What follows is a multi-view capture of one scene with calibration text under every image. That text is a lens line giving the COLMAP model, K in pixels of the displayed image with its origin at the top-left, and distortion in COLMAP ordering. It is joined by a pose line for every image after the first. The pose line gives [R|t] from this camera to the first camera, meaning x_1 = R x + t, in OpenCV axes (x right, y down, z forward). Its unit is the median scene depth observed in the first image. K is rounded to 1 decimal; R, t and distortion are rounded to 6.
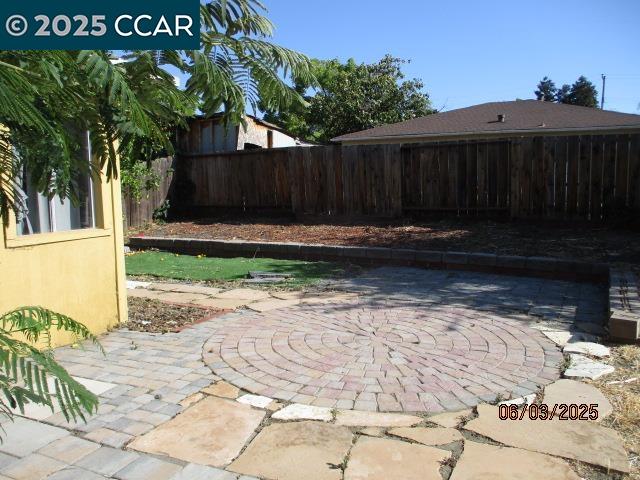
lens RADIAL K [[541.8, 0, 320.0], [0, 541.8, 240.0], [0, 0, 1]] dist [-0.035607, 0.005233]
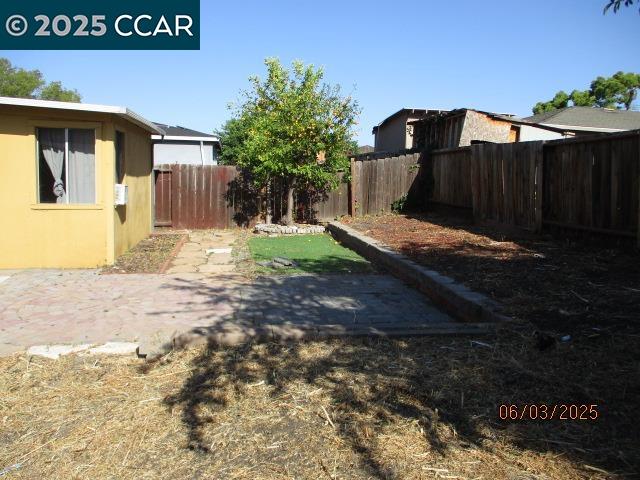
lens RADIAL K [[541.8, 0, 320.0], [0, 541.8, 240.0], [0, 0, 1]] dist [-0.035607, 0.005233]
pose [[0.585058, 0.131292, -0.800294, 0.598090], [-0.117694, 0.990107, 0.076391, -0.053370], [0.802406, 0.049496, 0.594722, 0.267586]]
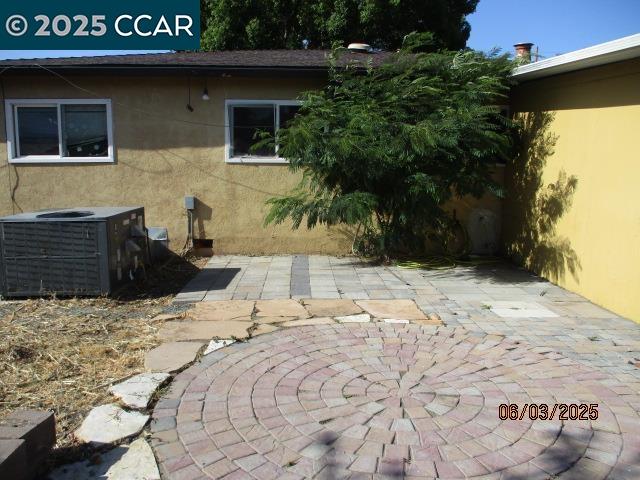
lens RADIAL K [[541.8, 0, 320.0], [0, 541.8, 240.0], [0, 0, 1]] dist [-0.035607, 0.005233]
pose [[-0.873011, 0.086735, -0.479926, 0.228787], [-0.050306, 0.962794, 0.265512, -0.089107], [0.485099, 0.255938, -0.836167, 0.642978]]
